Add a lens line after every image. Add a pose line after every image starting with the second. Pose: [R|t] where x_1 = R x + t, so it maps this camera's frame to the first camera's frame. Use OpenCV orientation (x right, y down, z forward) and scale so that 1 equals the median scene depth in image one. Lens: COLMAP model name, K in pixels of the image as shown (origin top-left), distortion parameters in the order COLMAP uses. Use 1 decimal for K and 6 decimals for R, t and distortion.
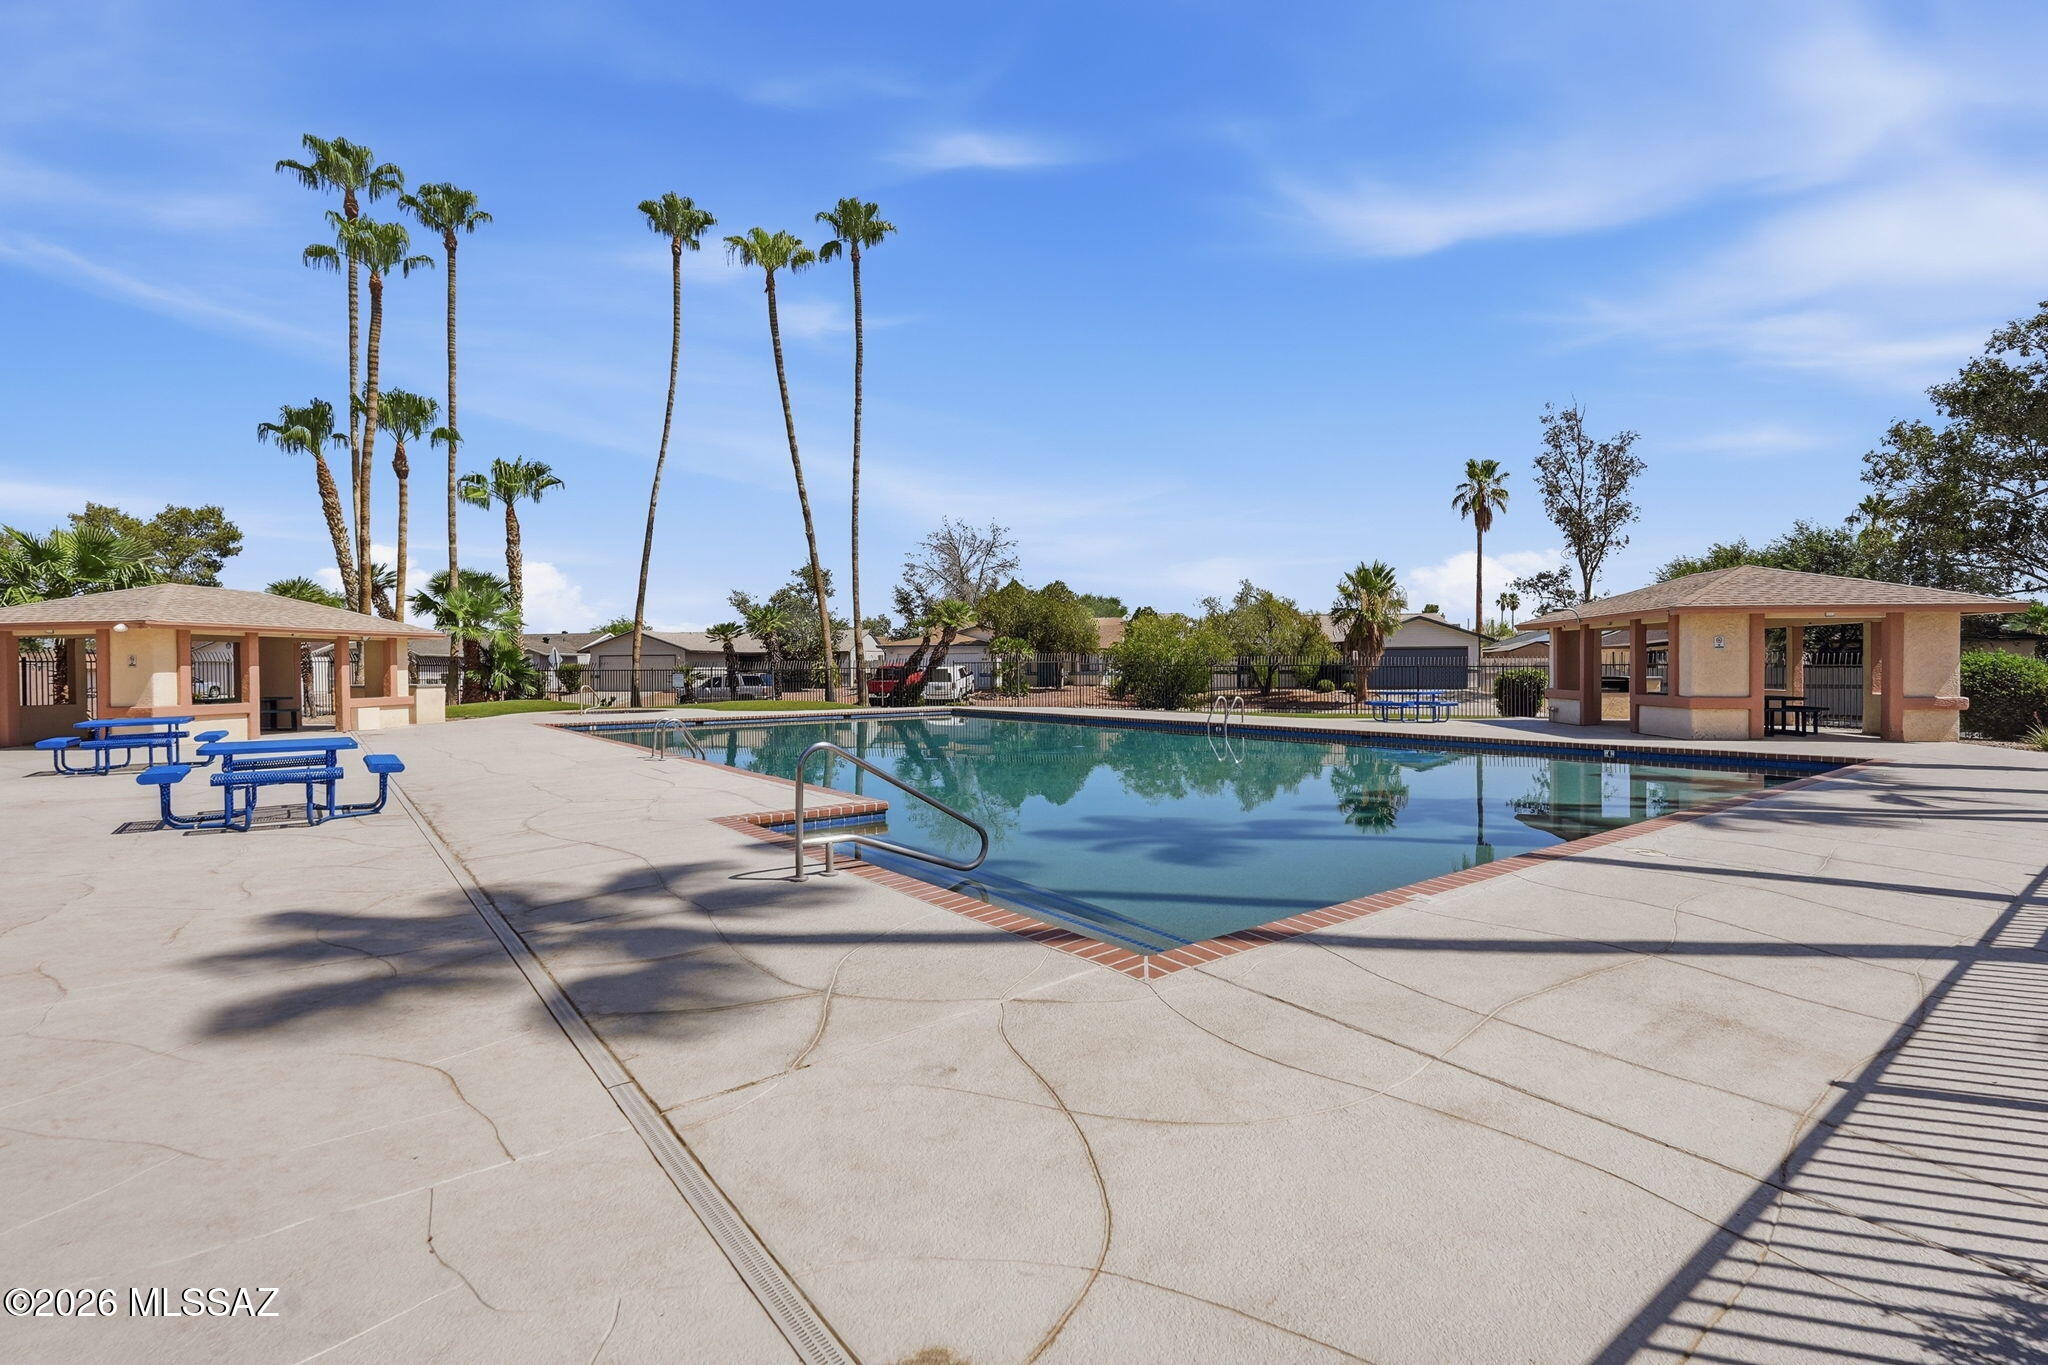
lens RADIAL K [[920.3, 0, 1032.2], [0, 920.3, 680.3], [0, 0, 1]] dist [-0.012977, 0.008698]
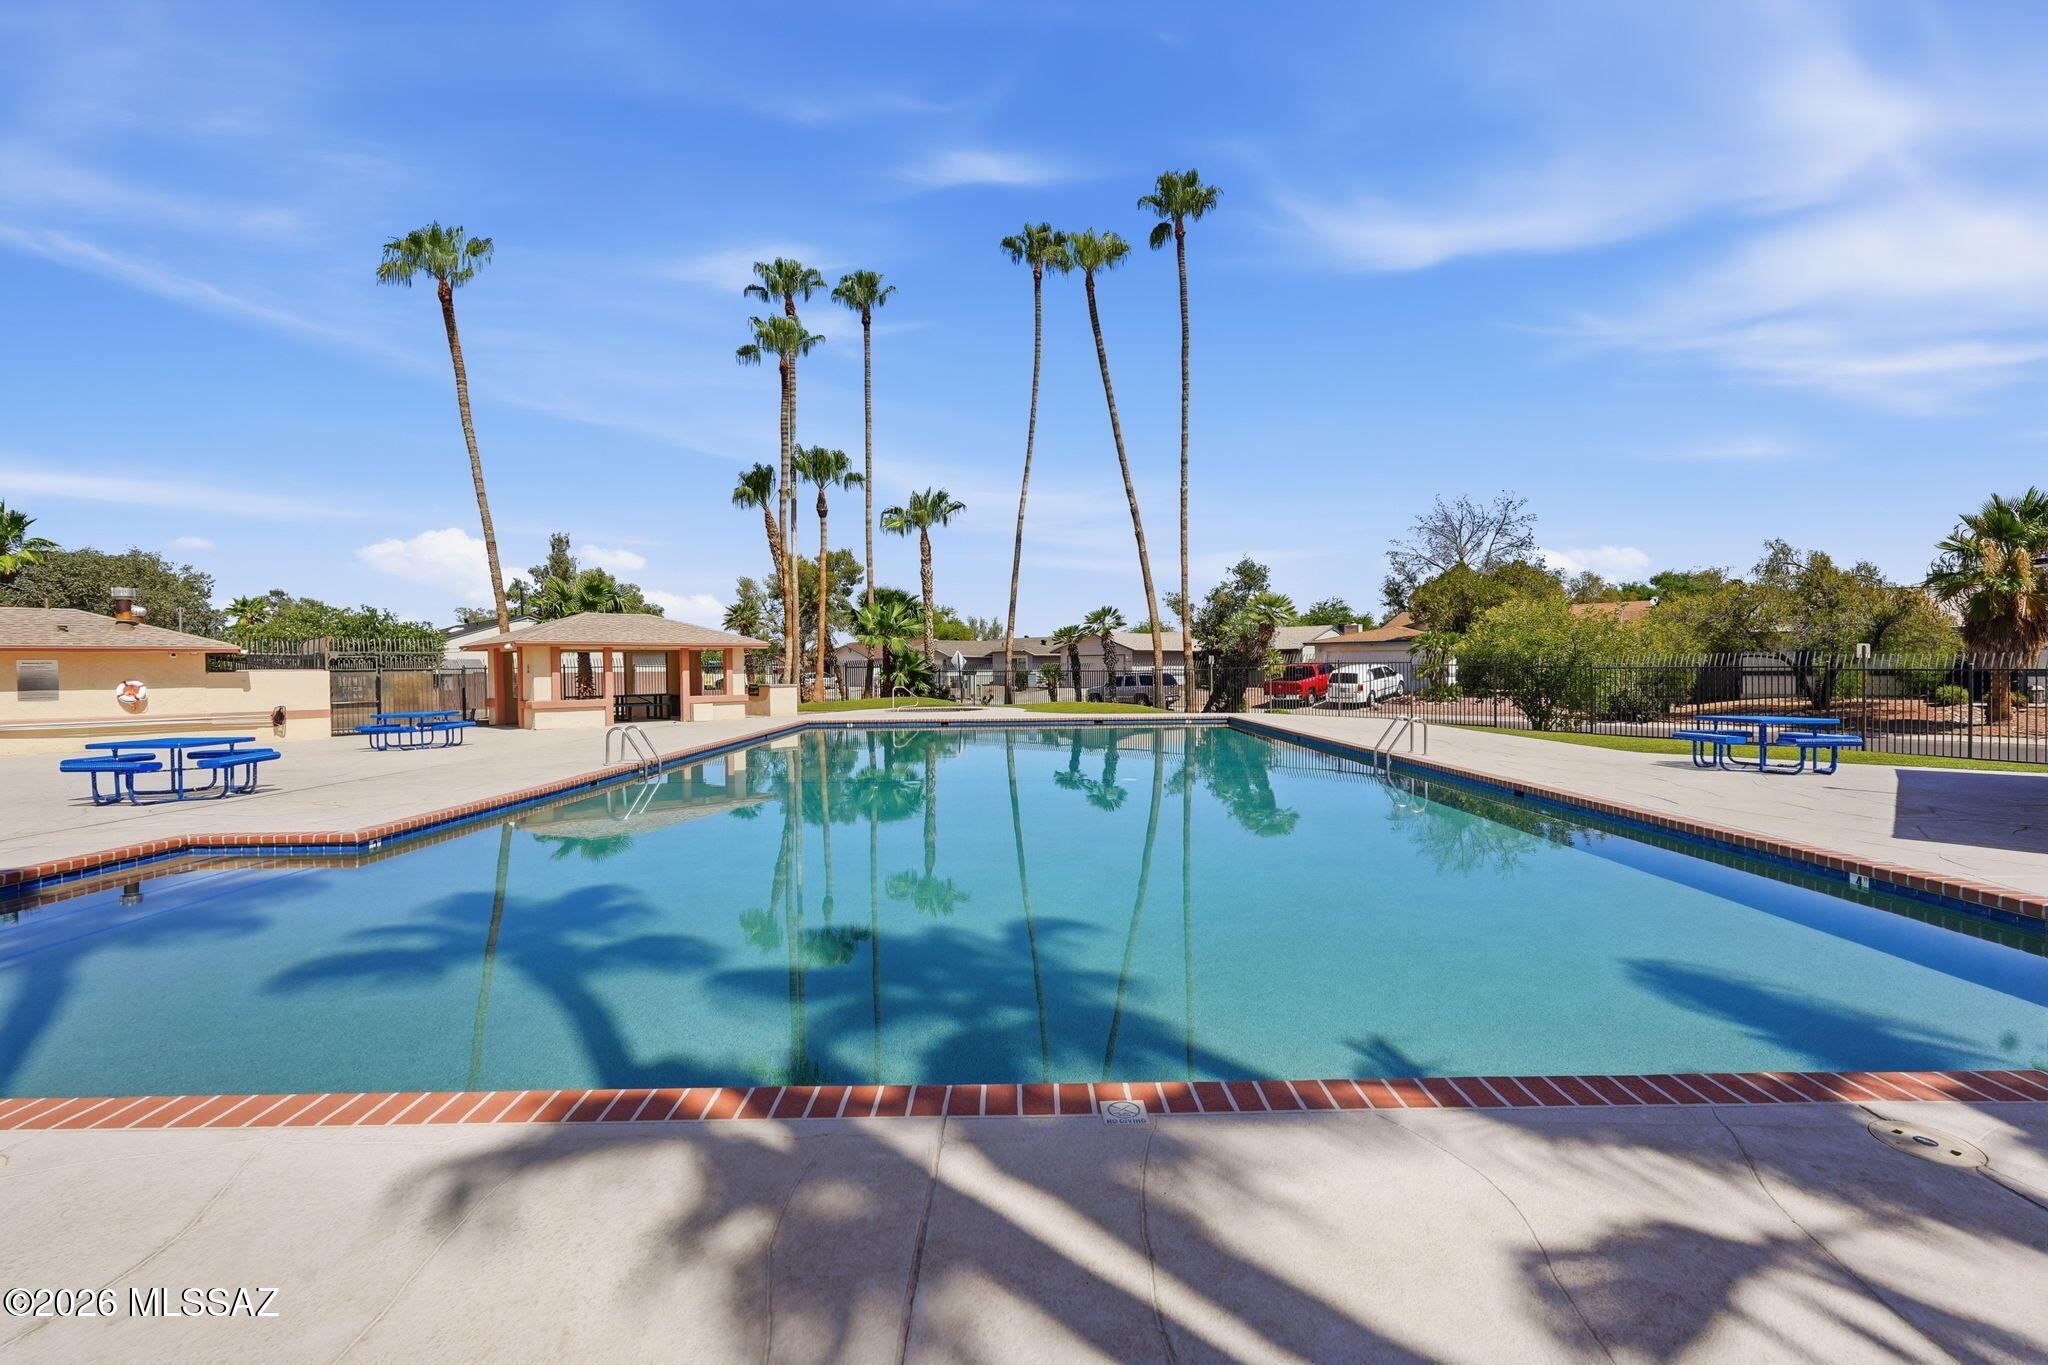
lens RADIAL K [[896.7, 0, 1029.6], [0, 896.7, 687.7], [0, 0, 1]] dist [-0.016986, 0.010535]
pose [[0.800951, 0.012757, -0.598594, 0.238758], [-0.004584, 0.999874, 0.015176, -0.007941], [0.598713, -0.009411, 0.800909, 0.167870]]
